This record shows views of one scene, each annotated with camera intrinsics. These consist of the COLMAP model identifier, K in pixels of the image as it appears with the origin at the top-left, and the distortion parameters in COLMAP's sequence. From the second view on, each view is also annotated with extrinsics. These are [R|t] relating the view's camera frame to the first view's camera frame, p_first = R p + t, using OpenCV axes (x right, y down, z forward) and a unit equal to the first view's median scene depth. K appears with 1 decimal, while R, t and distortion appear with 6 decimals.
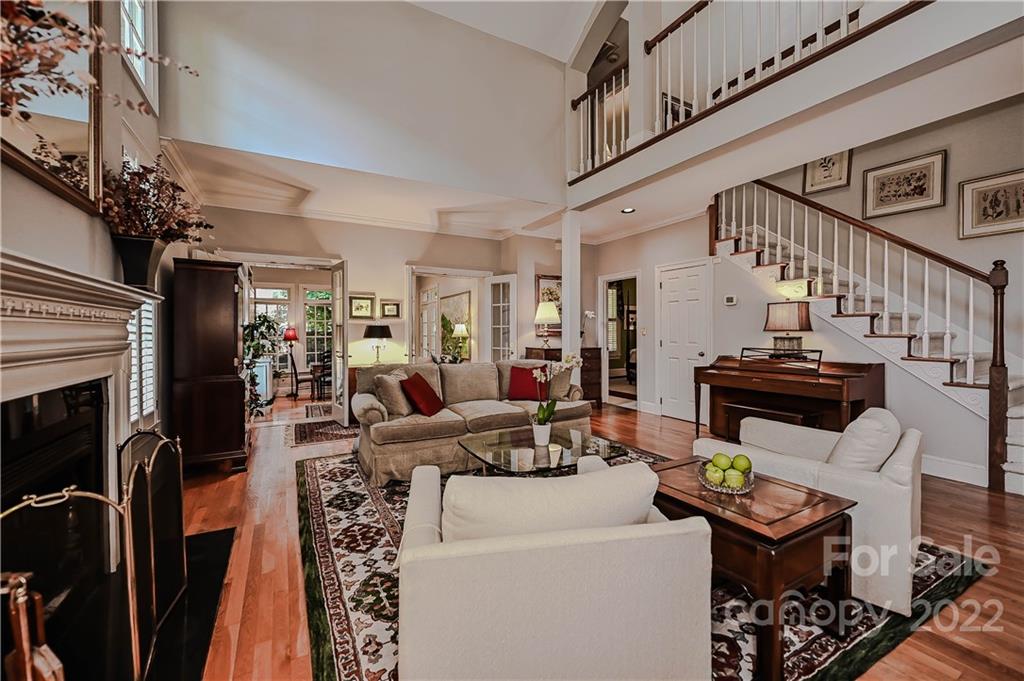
lens RADIAL K [[406.1, 0, 507.7], [0, 406.1, 335.3], [0, 0, 1]] dist [-0.000212, 0.000102]
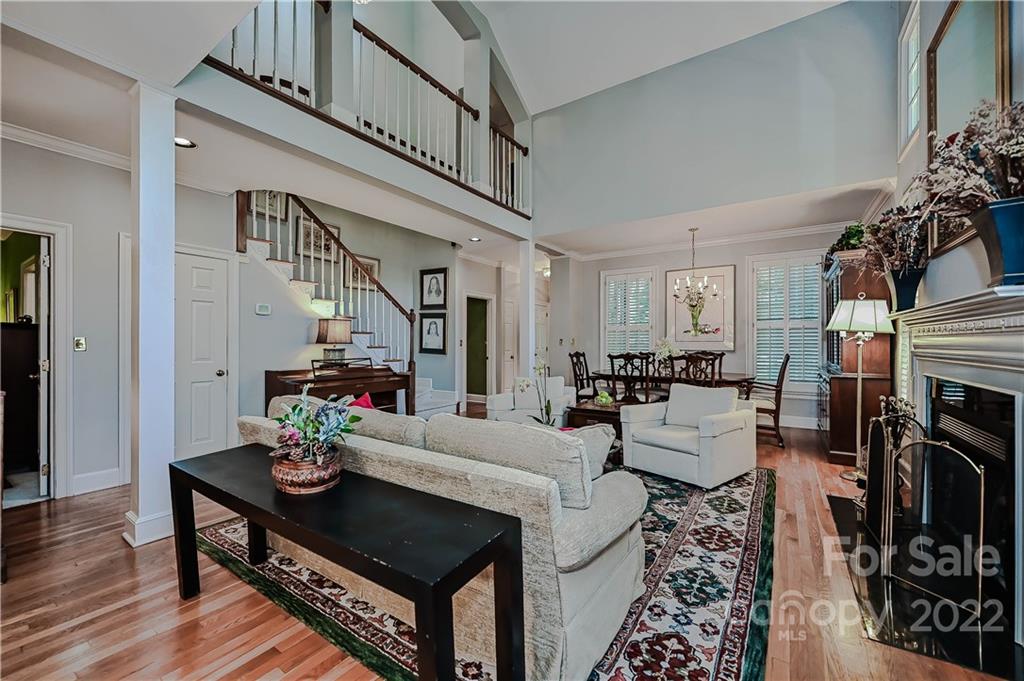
lens RADIAL K [[406.1, 0, 513.8], [0, 406.1, 343.0], [0, 0, 1]] dist [-0.000212, 0.000102]
pose [[-0.460419, 0.003282, 0.887696, -0.974997], [0.010654, 0.999942, 0.001829, -0.015660], [-0.887638, 0.010300, -0.460427, 1.784299]]
